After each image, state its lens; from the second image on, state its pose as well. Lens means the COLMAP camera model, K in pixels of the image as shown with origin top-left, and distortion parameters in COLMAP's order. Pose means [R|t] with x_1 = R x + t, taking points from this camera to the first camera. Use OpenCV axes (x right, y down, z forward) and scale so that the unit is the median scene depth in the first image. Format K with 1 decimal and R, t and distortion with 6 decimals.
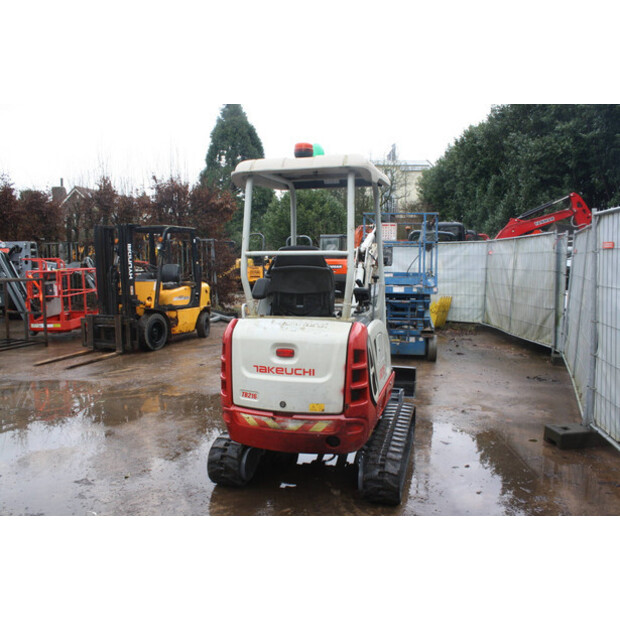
lens RADIAL K [[533.6, 0, 310.0], [0, 533.6, 310.0], [0, 0, 1]] dist [-0.143439, 0.096808]
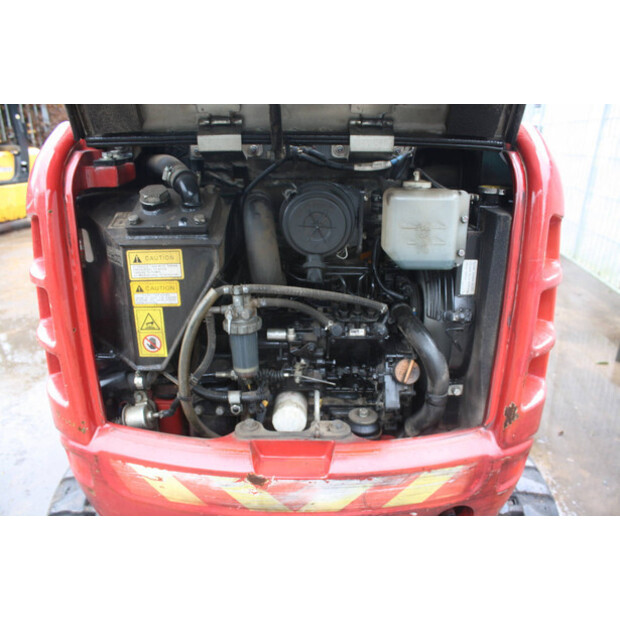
lens RADIAL K [[533.6, 0, 310.0], [0, 533.6, 310.0], [0, 0, 1]] dist [-0.143439, 0.096808]
pose [[0.965369, -0.079451, 0.248494, -0.042123], [0.022847, 0.974586, 0.222847, 0.023276], [-0.259885, -0.209452, 0.942650, 0.306540]]
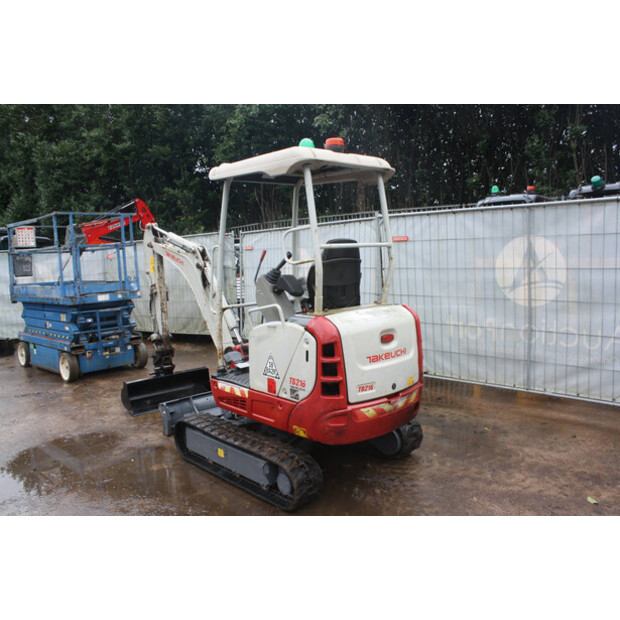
lens RADIAL K [[533.6, 0, 310.0], [0, 533.6, 310.0], [0, 0, 1]] dist [-0.143439, 0.096808]
pose [[0.518730, -0.114413, 0.847248, -0.413997], [0.127382, 0.990286, 0.055739, -0.022272], [-0.845395, 0.079011, 0.528265, 0.229165]]
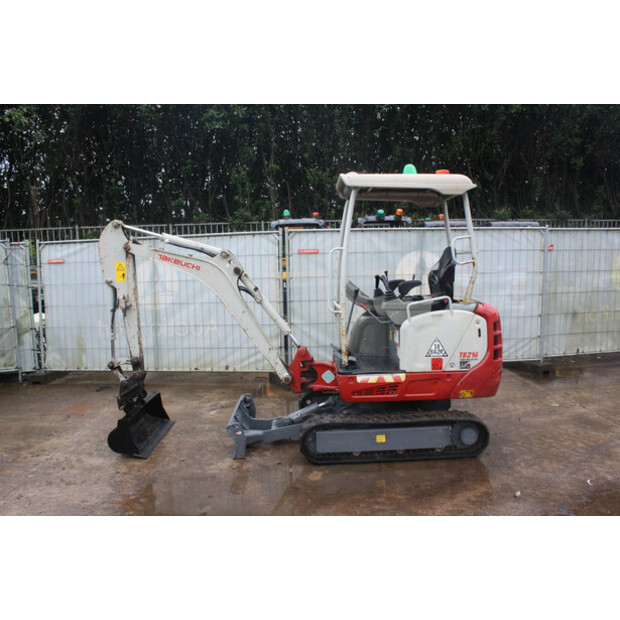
lens RADIAL K [[541.2, 0, 310.0], [0, 541.2, 310.0], [0, 0, 1]] dist [-0.103015, 0.010560]
pose [[-0.308297, -0.078280, 0.948064, -0.538248], [0.122015, 0.985123, 0.121017, -0.075860], [-0.943433, 0.152987, -0.294159, 0.780463]]
